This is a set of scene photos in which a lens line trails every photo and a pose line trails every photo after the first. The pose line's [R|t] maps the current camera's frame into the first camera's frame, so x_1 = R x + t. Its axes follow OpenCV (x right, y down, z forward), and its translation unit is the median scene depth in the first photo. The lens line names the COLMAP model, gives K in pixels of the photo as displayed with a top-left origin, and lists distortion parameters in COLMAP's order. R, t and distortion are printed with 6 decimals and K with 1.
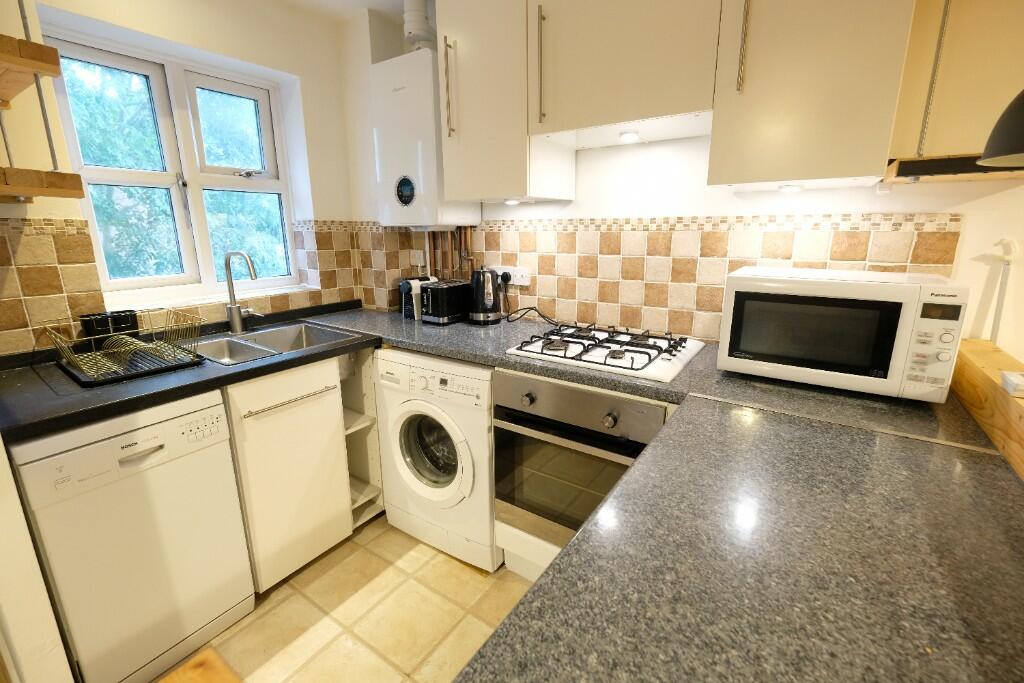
lens RADIAL K [[445.3, 0, 512.6], [0, 445.3, 335.7], [0, 0, 1]] dist [-0.004516, 0.000988]
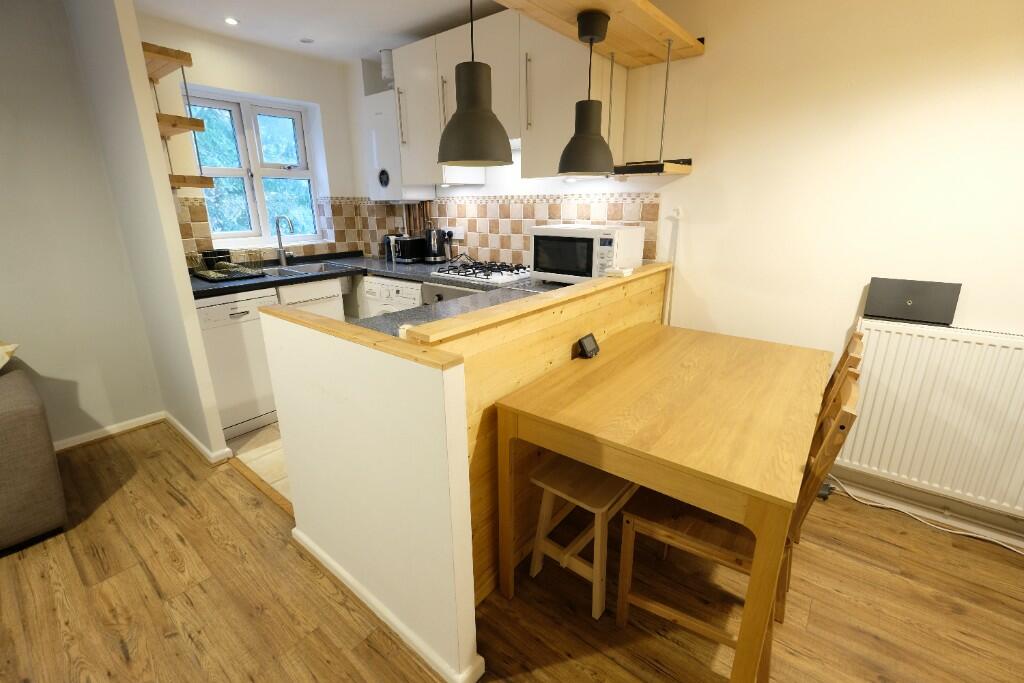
lens RADIAL K [[445.3, 0, 514.2], [0, 445.3, 336.7], [0, 0, 1]] dist [-0.004516, 0.000988]
pose [[0.996685, 0.021770, -0.078393, 0.405752], [-0.017232, 0.998162, 0.058104, 0.156726], [0.079513, -0.056561, 0.995228, -0.648458]]
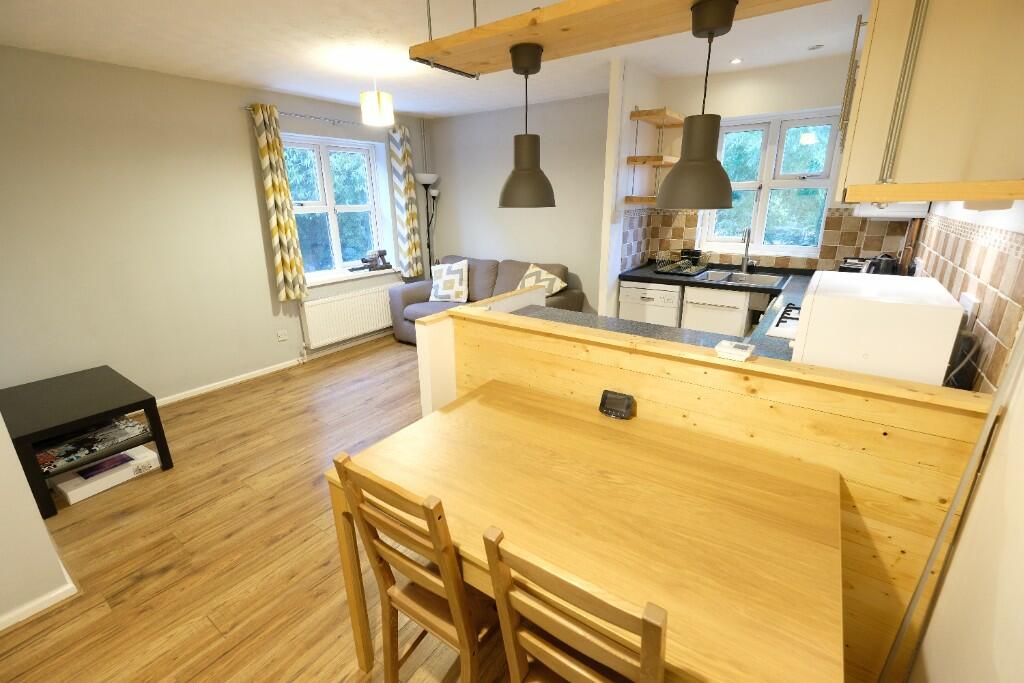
lens RADIAL K [[445.3, 0, 511.2], [0, 445.3, 336.3], [0, 0, 1]] dist [-0.004516, 0.000988]
pose [[-0.029381, 0.300835, -0.953223, 1.283722], [-0.221214, 0.928032, 0.299703, -0.105513], [0.974783, 0.219672, 0.039282, 0.081840]]
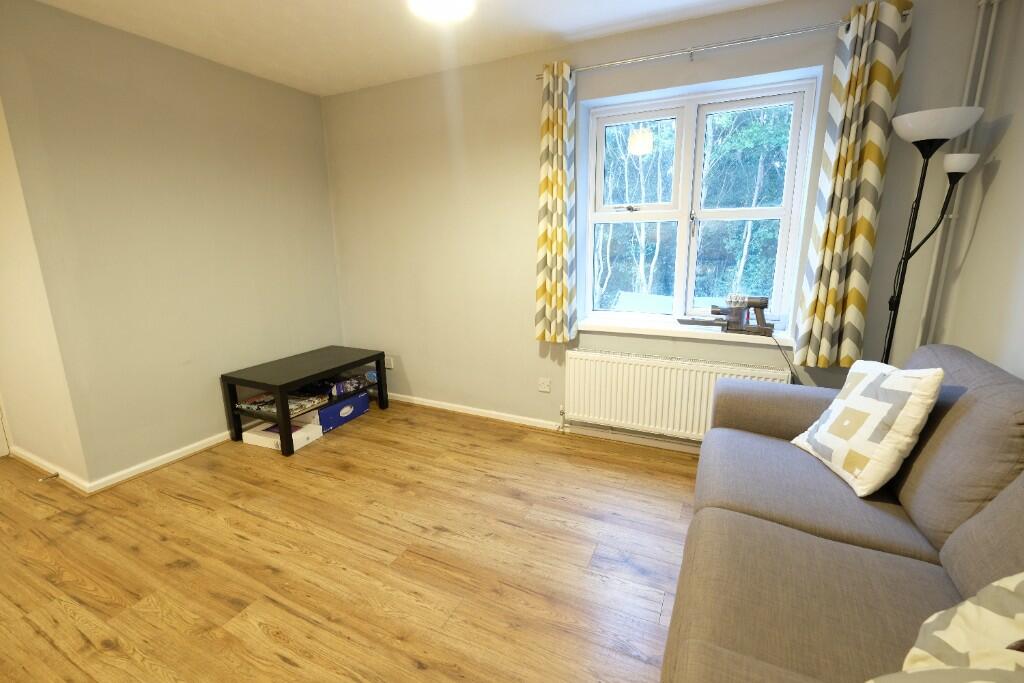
lens RADIAL K [[445.3, 0, 514.3], [0, 445.3, 337.8], [0, 0, 1]] dist [-0.004516, 0.000988]
pose [[-0.989484, 0.045362, -0.137348, -0.516886], [-0.018909, 0.900840, 0.433740, -0.057391], [0.143404, 0.431776, -0.890508, 0.434250]]
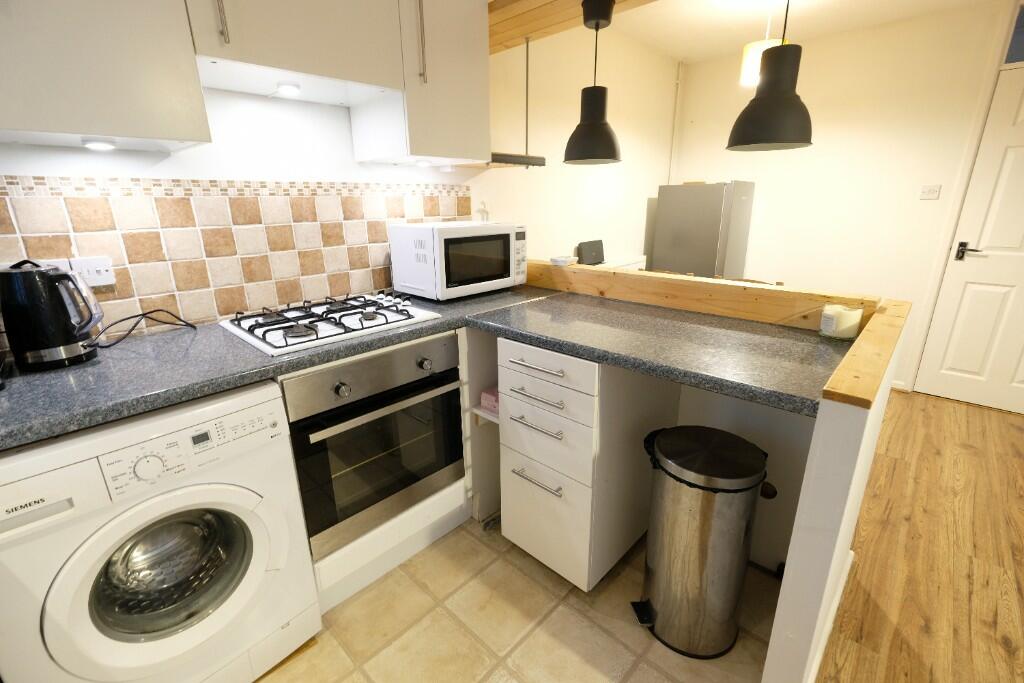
lens RADIAL K [[445.3, 0, 508.6], [0, 445.3, 337.1], [0, 0, 1]] dist [-0.004516, 0.000988]
pose [[0.169623, -0.285751, 0.943172, -0.578825], [0.240880, 0.940034, 0.241480, -0.069559], [-0.955618, 0.186231, 0.228283, 0.393602]]
